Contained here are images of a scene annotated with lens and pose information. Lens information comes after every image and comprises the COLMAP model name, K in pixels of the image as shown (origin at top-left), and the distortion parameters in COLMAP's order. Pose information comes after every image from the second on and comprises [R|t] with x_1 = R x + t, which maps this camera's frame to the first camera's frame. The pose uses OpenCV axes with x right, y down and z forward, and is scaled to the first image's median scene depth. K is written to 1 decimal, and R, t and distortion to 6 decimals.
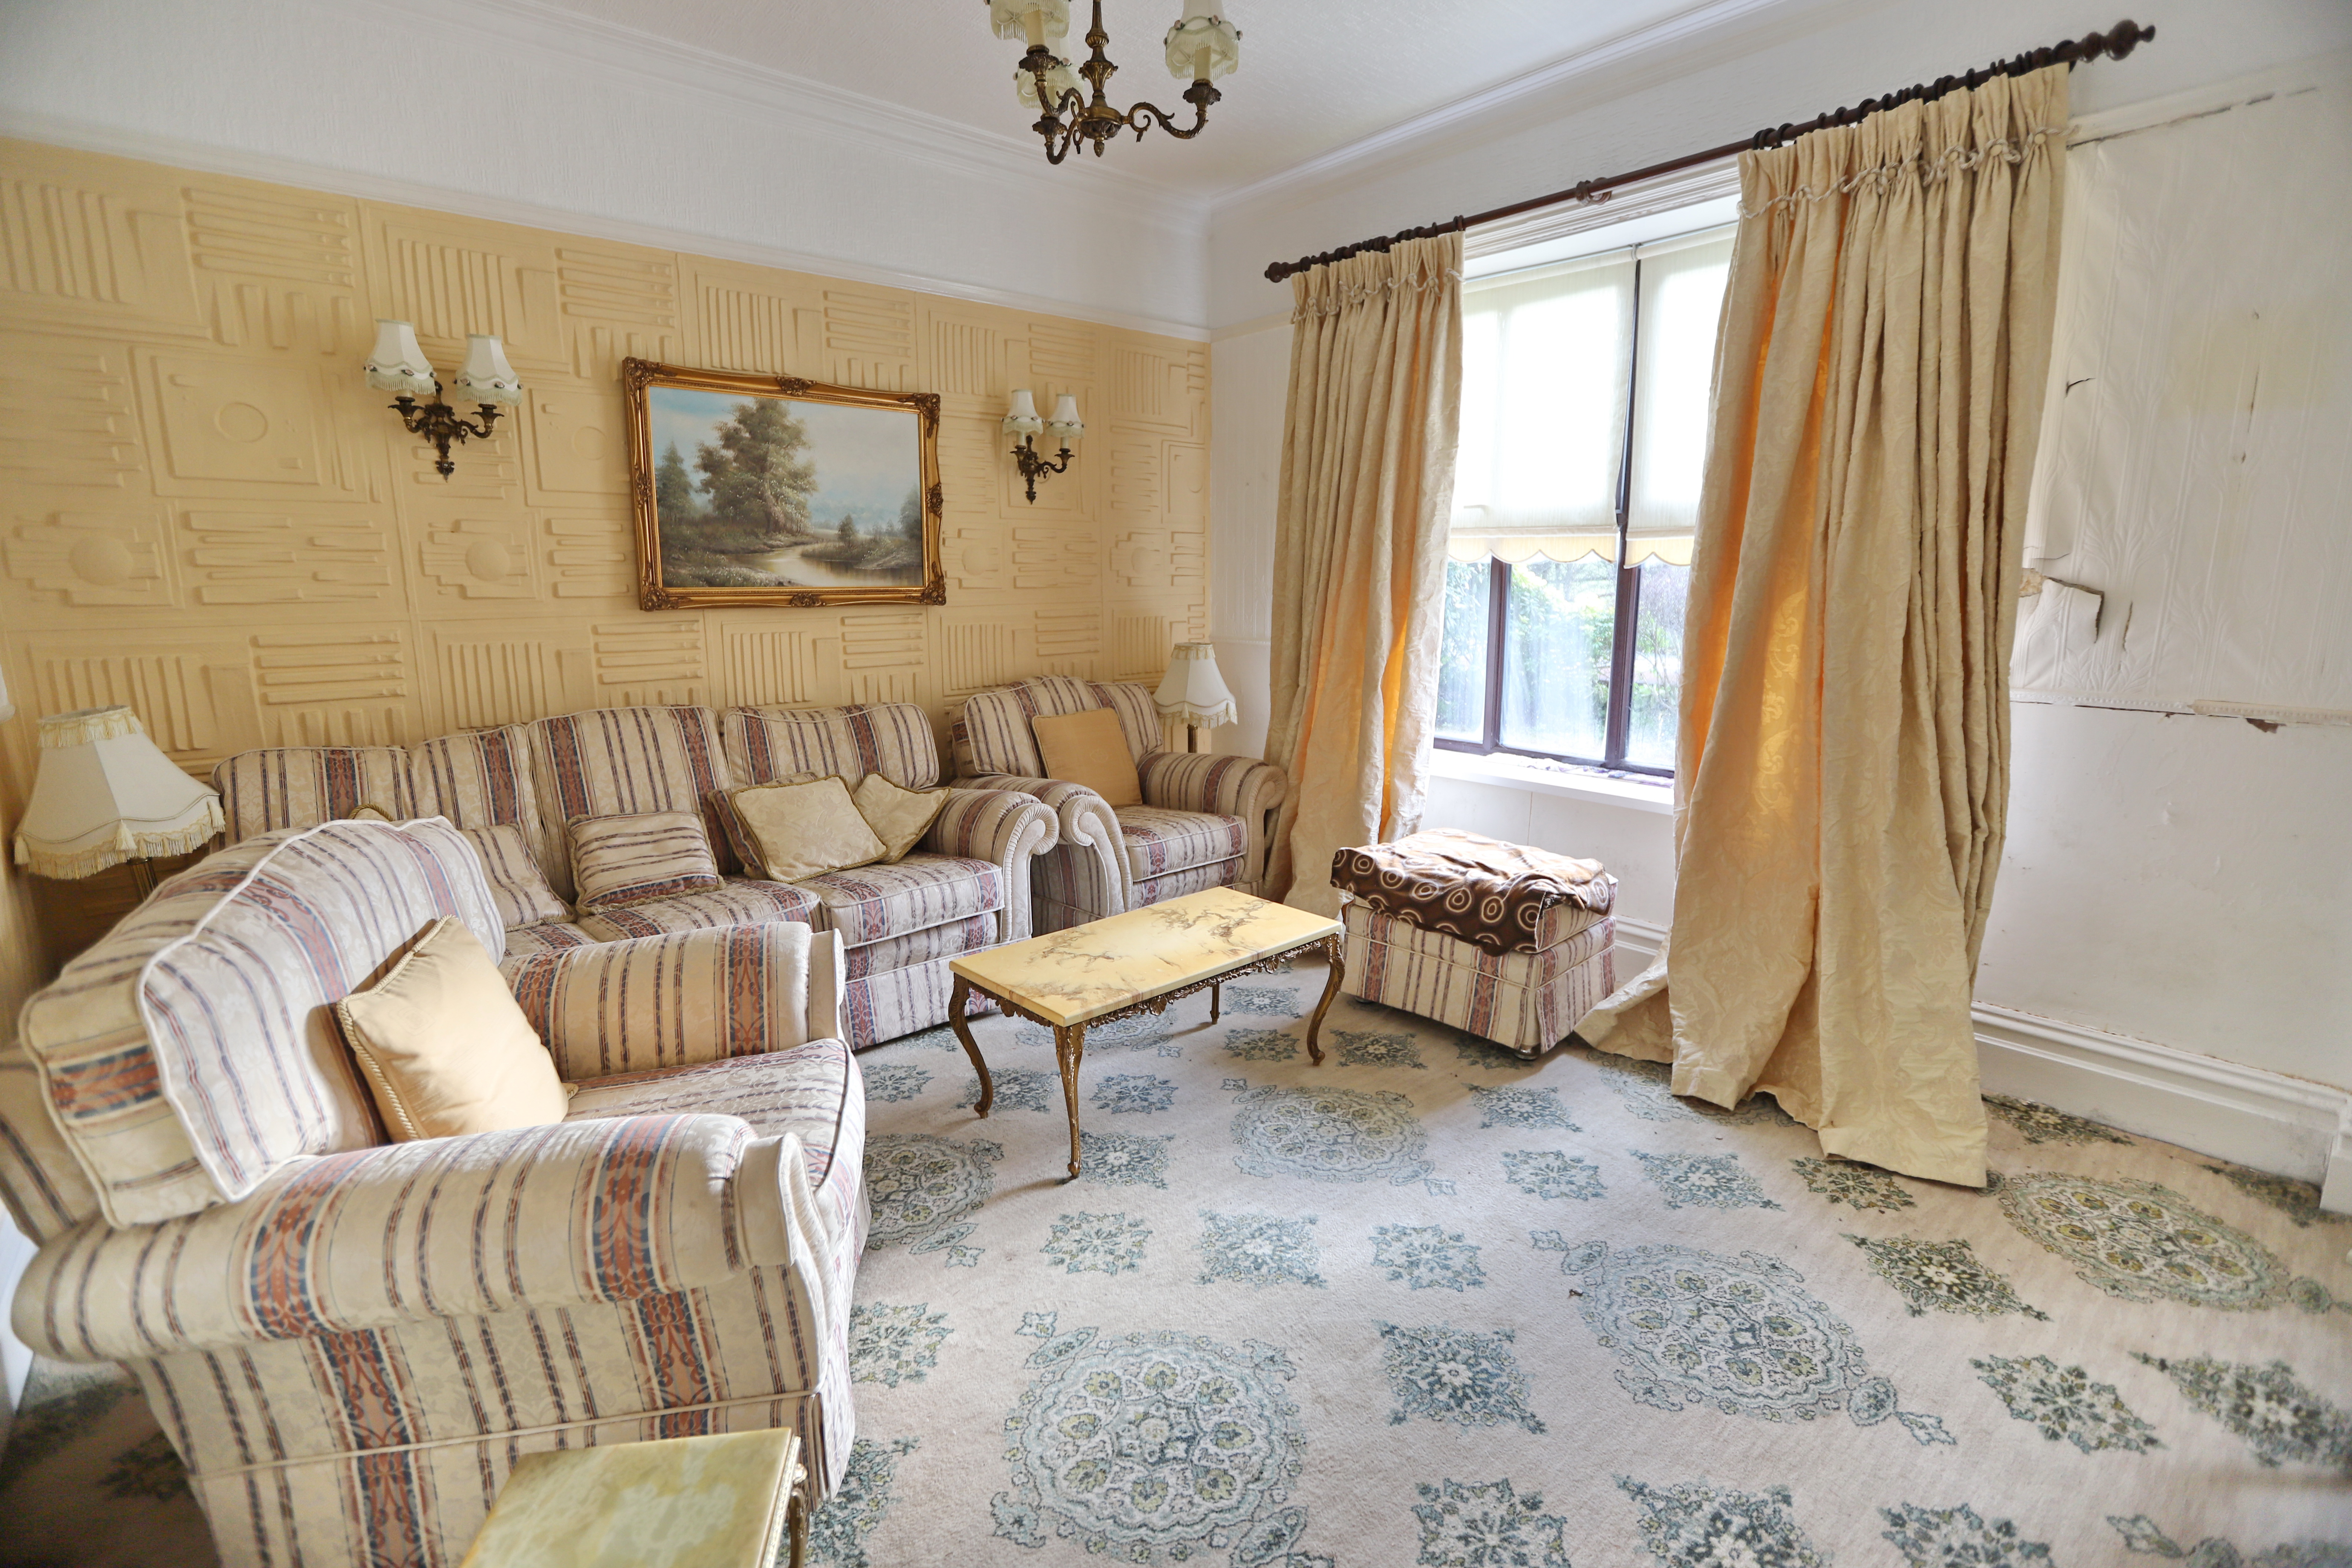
lens RADIAL K [[1124.8, 0, 1168.2], [0, 1124.8, 796.1], [0, 0, 1]] dist [0.028298, -0.000294]
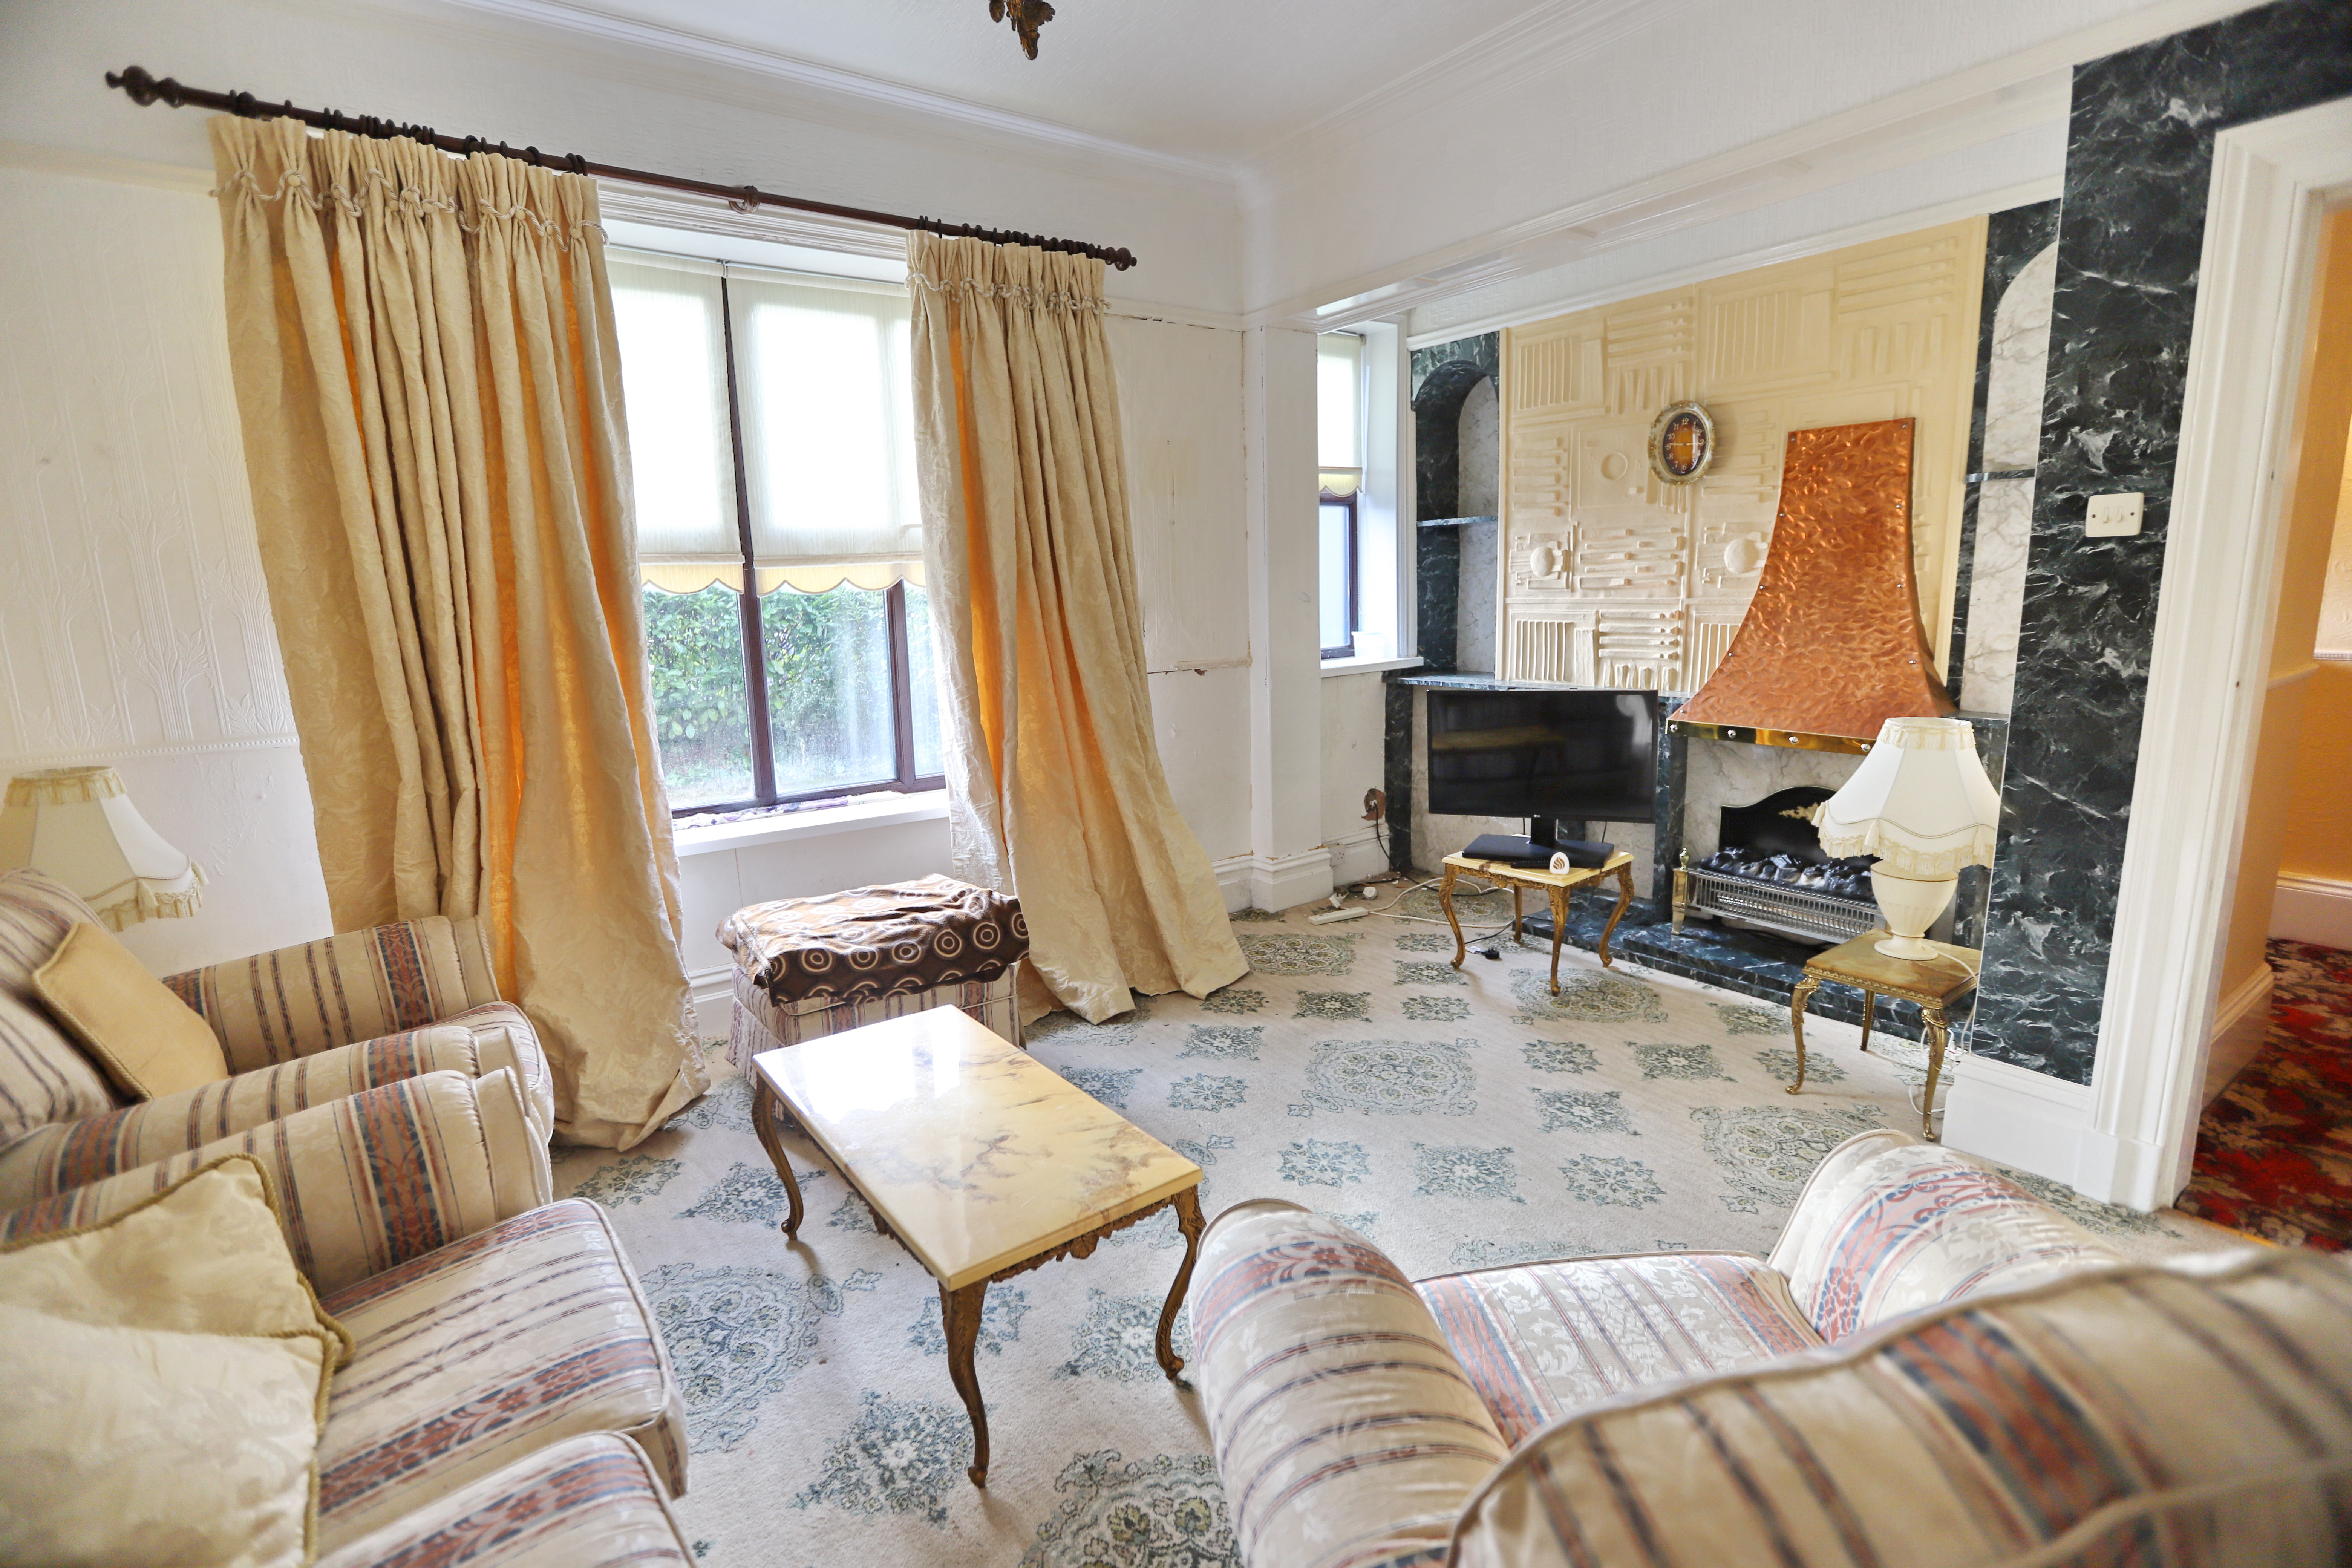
lens RADIAL K [[1083.4, 0, 1211.0], [0, 1083.4, 810.2], [0, 0, 1]] dist [-0.045922, 0.021568]
pose [[0.082357, -0.211155, 0.973977, -0.565548], [0.221018, 0.956831, 0.188749, -0.133153], [-0.971786, 0.199722, 0.125471, 0.631432]]
